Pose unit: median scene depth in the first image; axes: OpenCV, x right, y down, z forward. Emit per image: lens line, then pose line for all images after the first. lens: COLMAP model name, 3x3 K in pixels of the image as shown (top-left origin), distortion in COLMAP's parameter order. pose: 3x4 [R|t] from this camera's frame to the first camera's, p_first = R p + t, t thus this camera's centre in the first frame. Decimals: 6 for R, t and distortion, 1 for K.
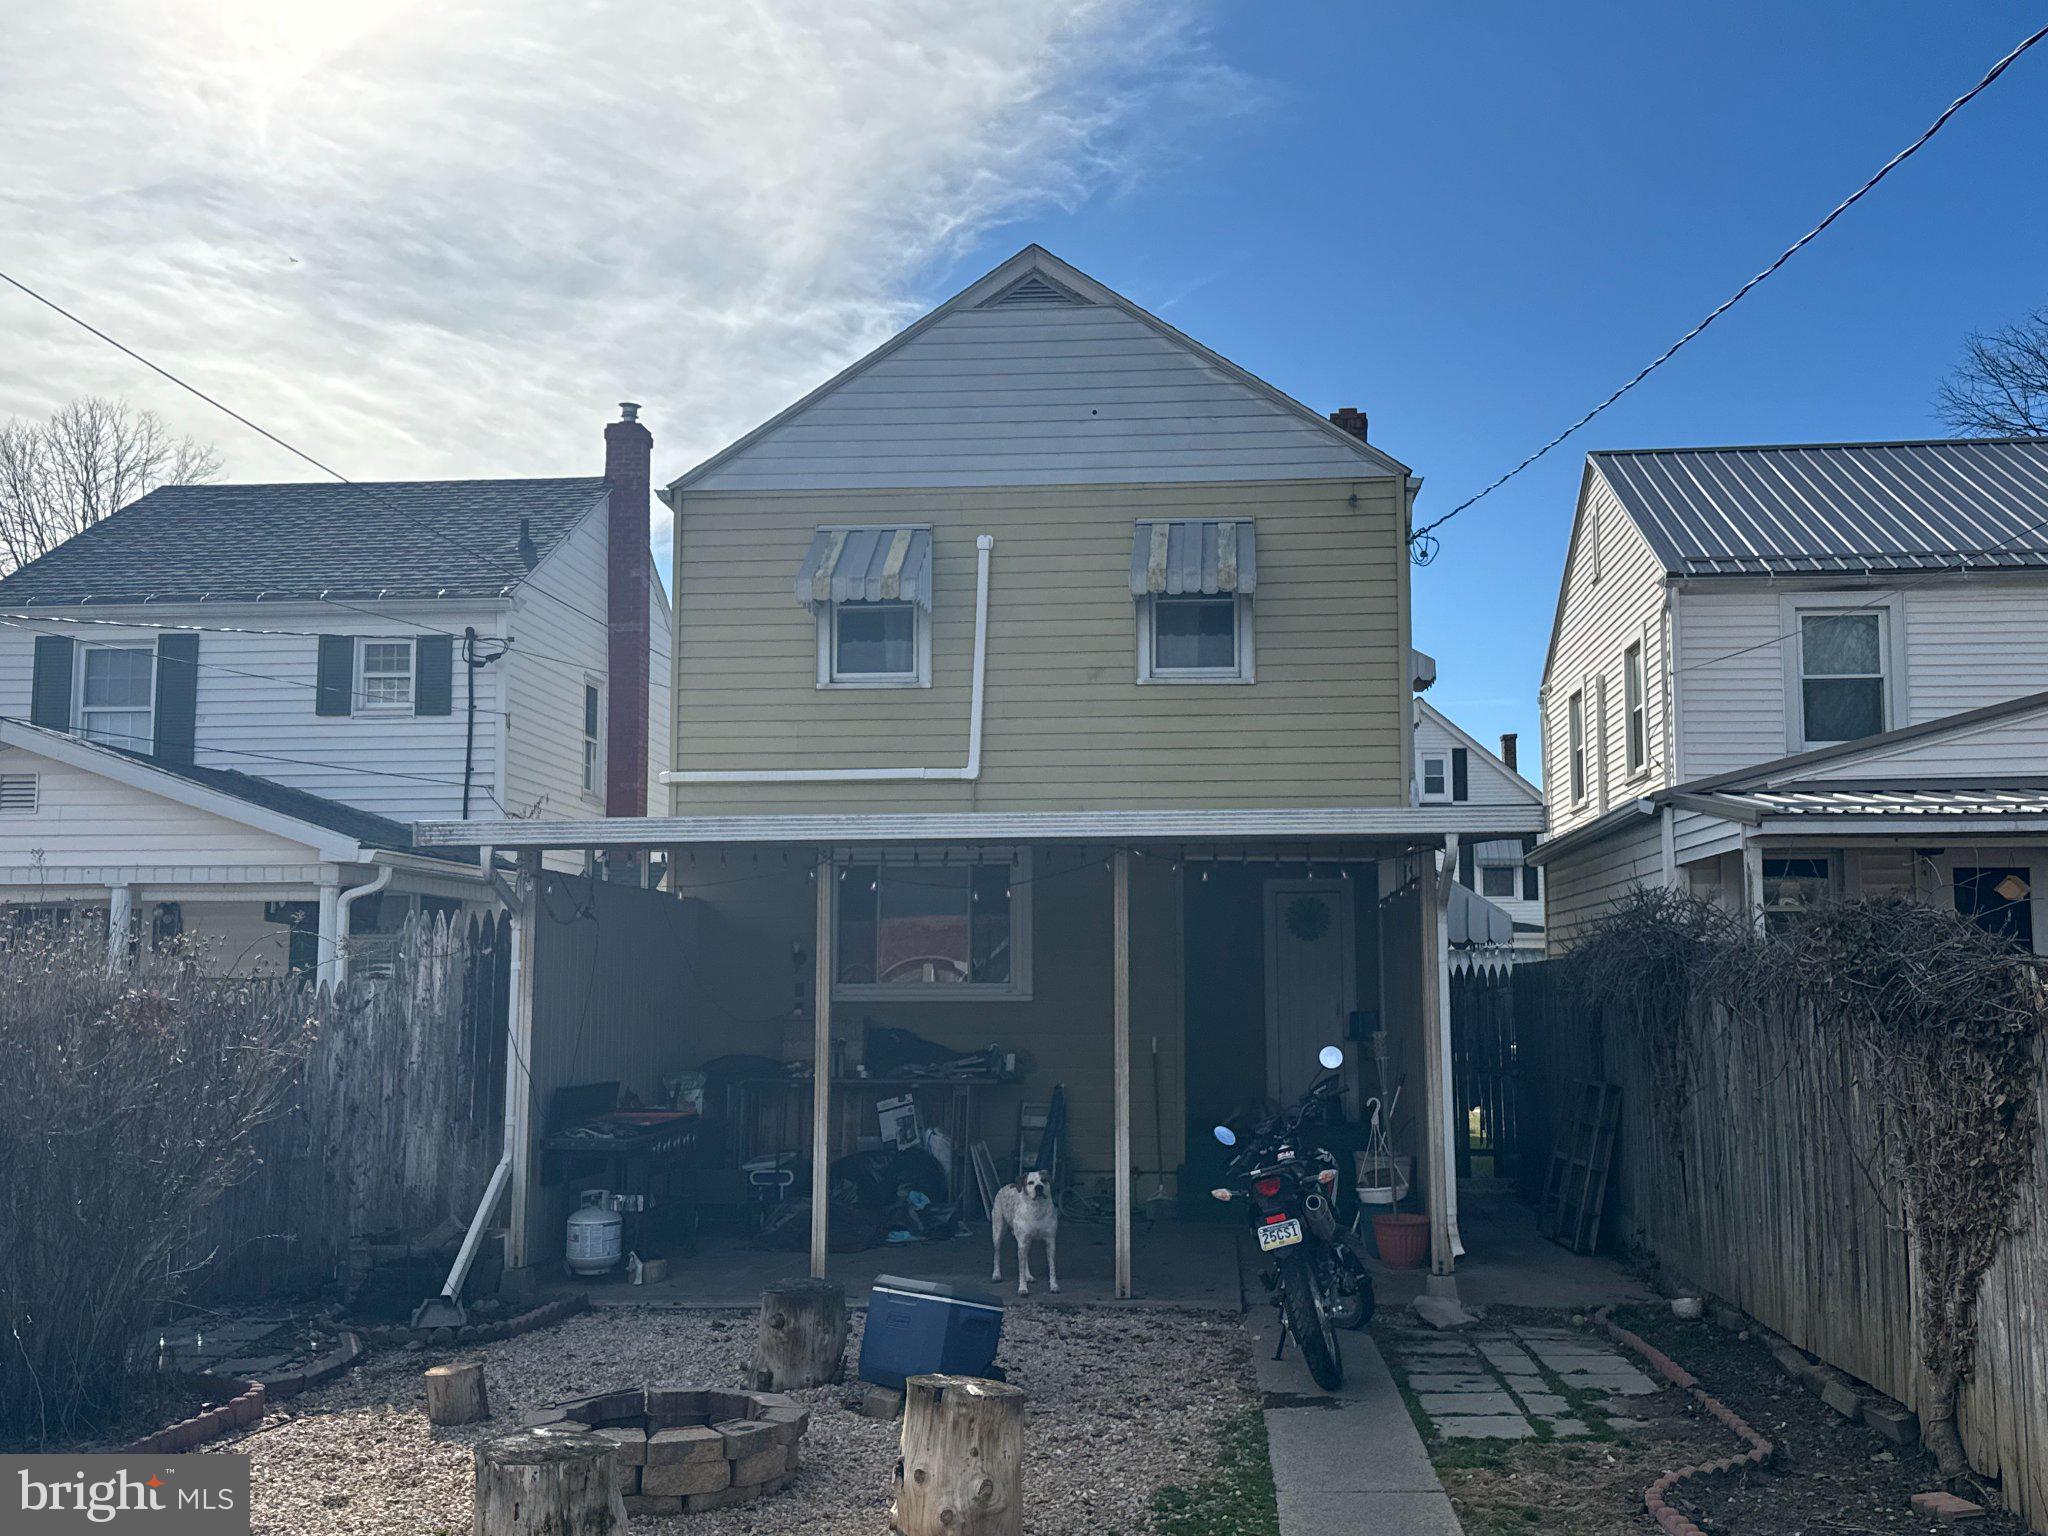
lens RADIAL K [[2269.2, 0, 1024.0], [0, 2269.2, 768.0], [0, 0, 1]] dist [0.110536, -0.001751]
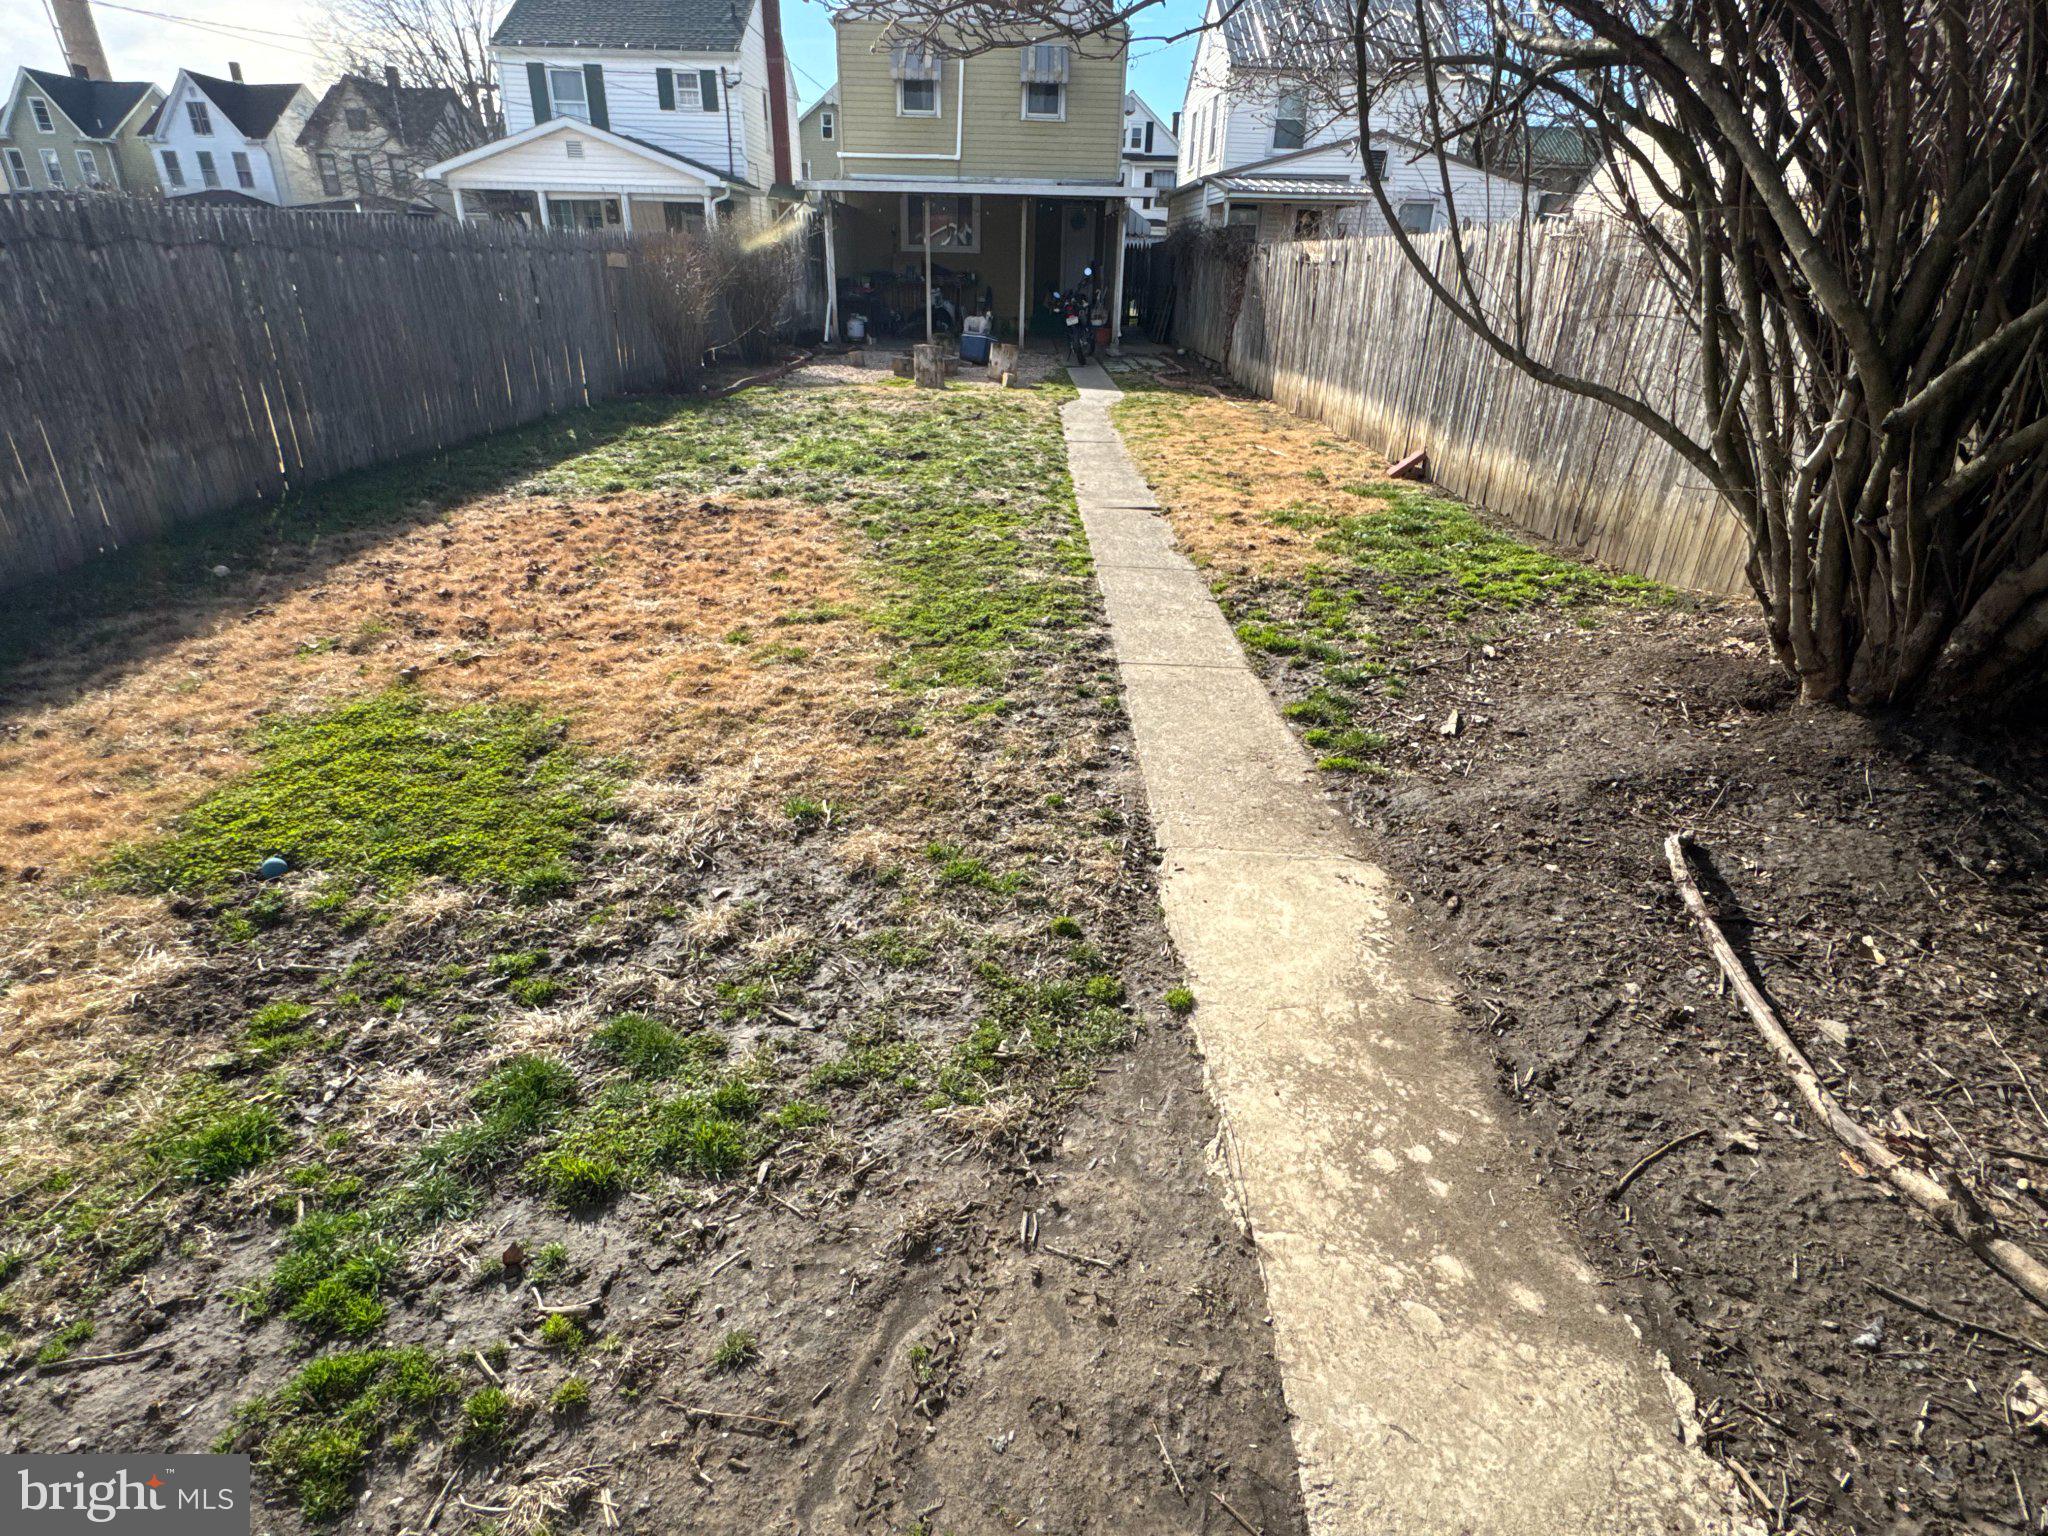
lens RADIAL K [[1031.6, 0, 1024.0], [0, 1031.6, 768.0], [0, 0, 1]] dist [0.004481, 0.000555]
pose [[0.995945, -0.017679, 0.088205, -0.048916], [-0.031827, 0.847837, 0.529301, -0.026348], [-0.084141, -0.529962, 0.843837, -0.308908]]
